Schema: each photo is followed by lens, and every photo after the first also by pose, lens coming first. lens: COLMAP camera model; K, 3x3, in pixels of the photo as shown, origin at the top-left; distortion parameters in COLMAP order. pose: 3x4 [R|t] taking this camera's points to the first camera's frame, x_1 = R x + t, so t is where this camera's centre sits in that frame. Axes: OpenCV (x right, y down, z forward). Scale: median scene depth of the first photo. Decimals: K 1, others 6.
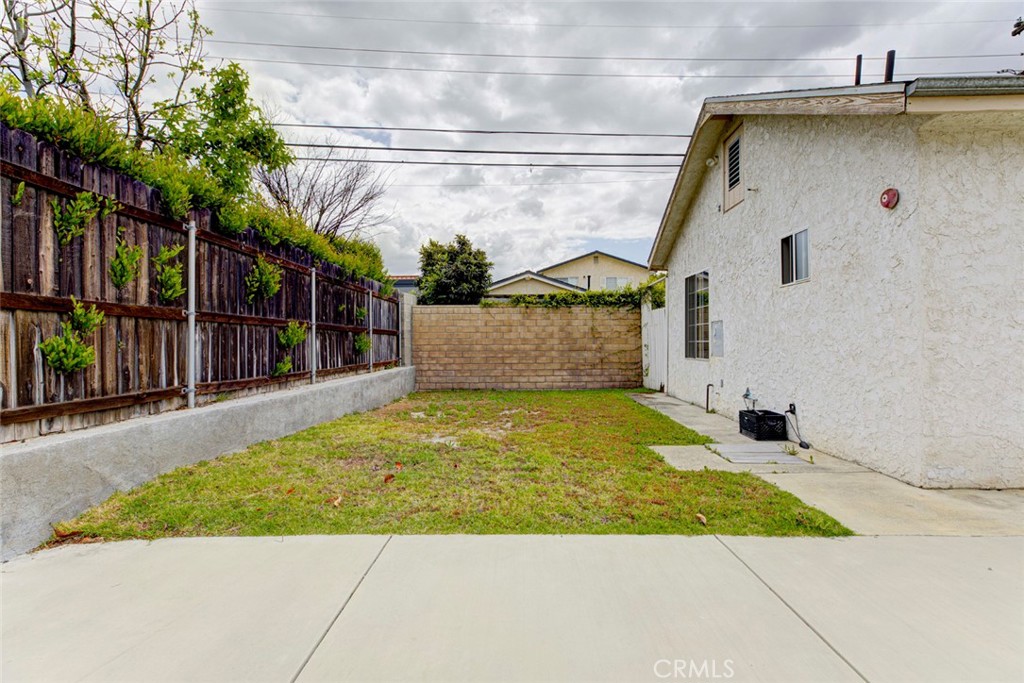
lens RADIAL K [[471.5, 0, 510.8], [0, 471.5, 341.0], [0, 0, 1]] dist [0.002045, -0.000419]
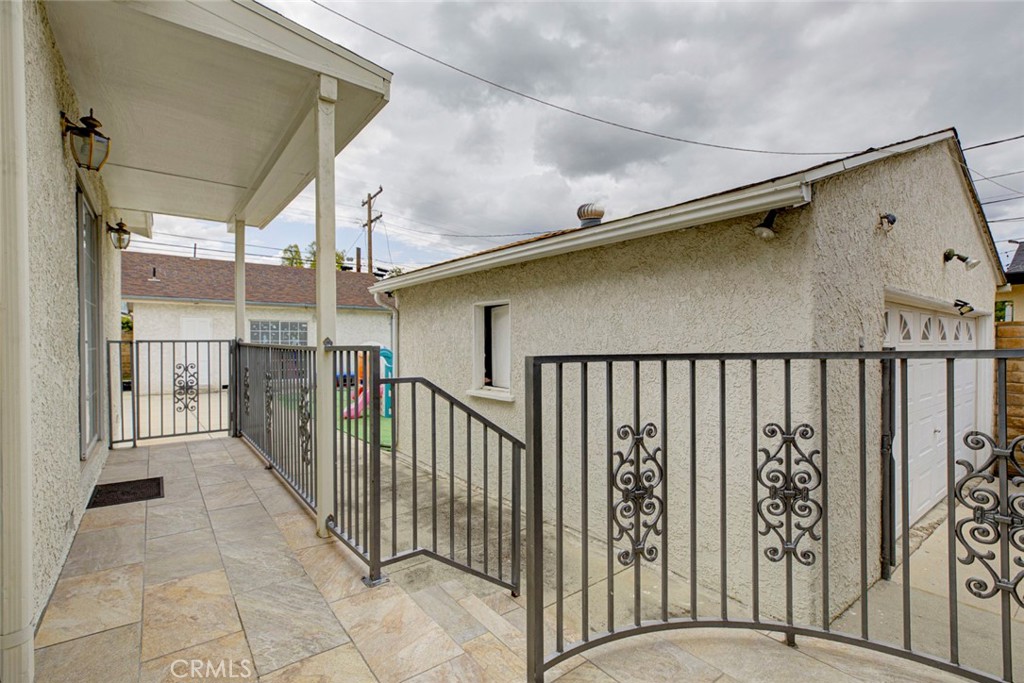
lens RADIAL K [[471.5, 0, 509.1], [0, 471.5, 344.8], [0, 0, 1]] dist [0.002045, -0.000419]
pose [[0.771771, -0.001204, 0.635900, 0.317208], [-0.010187, 0.999846, 0.014257, -0.077609], [-0.635819, -0.017481, 0.771640, -1.569767]]
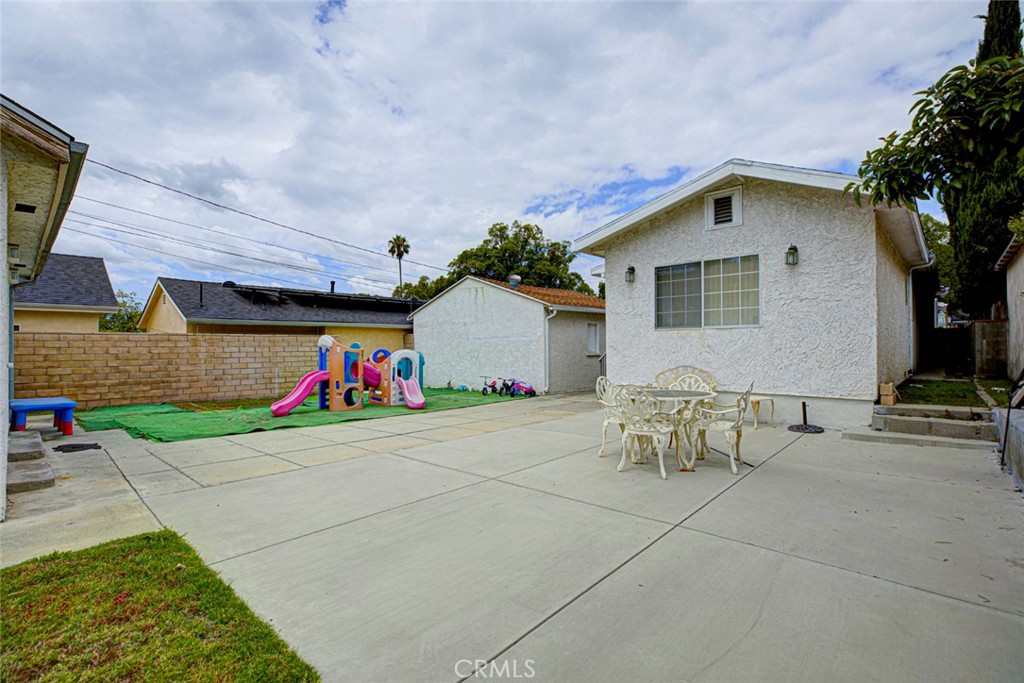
lens RADIAL K [[471.5, 0, 510.9], [0, 471.5, 344.4], [0, 0, 1]] dist [0.002045, -0.000419]
pose [[-0.758069, 0.013854, 0.652027, -0.241270], [0.004352, 0.999860, -0.016184, -0.016935], [-0.652160, -0.009431, -0.758023, 0.432324]]
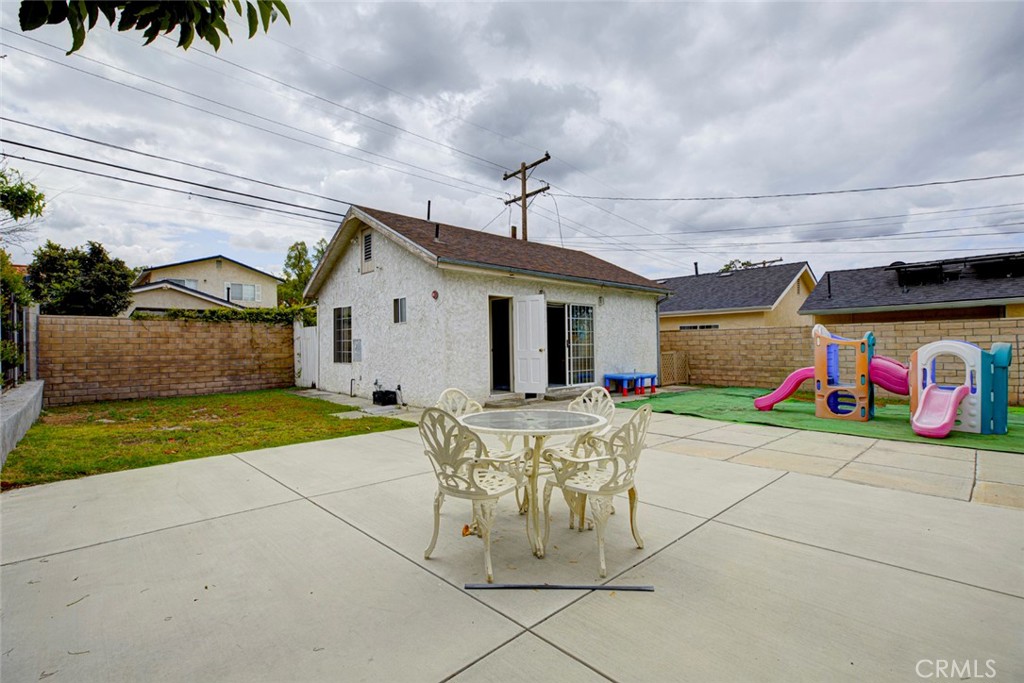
lens RADIAL K [[471.5, 0, 507.8], [0, 471.5, 343.4], [0, 0, 1]] dist [0.002045, -0.000419]
pose [[0.716328, -0.000563, 0.697764, -0.267274], [0.002253, 0.999996, -0.001507, -0.021178], [-0.697760, 0.002652, 0.716326, -0.429936]]
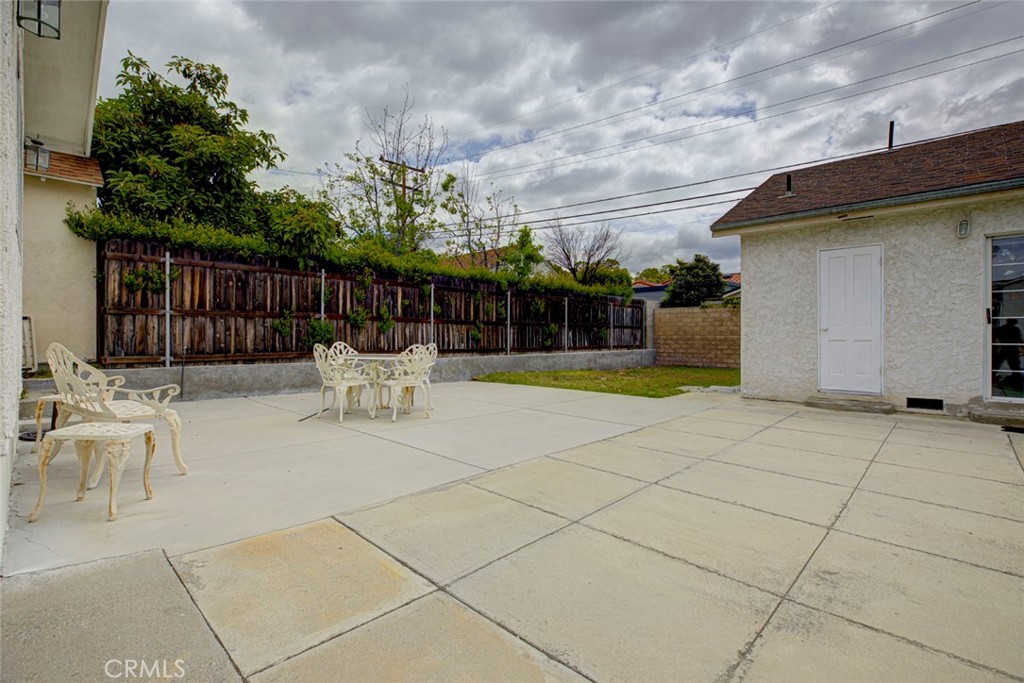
lens RADIAL K [[471.5, 0, 514.5], [0, 471.5, 336.8], [0, 0, 1]] dist [0.002045, -0.000419]
pose [[0.742445, 0.004491, -0.669892, 0.636132], [0.000627, 0.999972, 0.007399, 0.003066], [0.669907, -0.005913, 0.742421, -0.556952]]
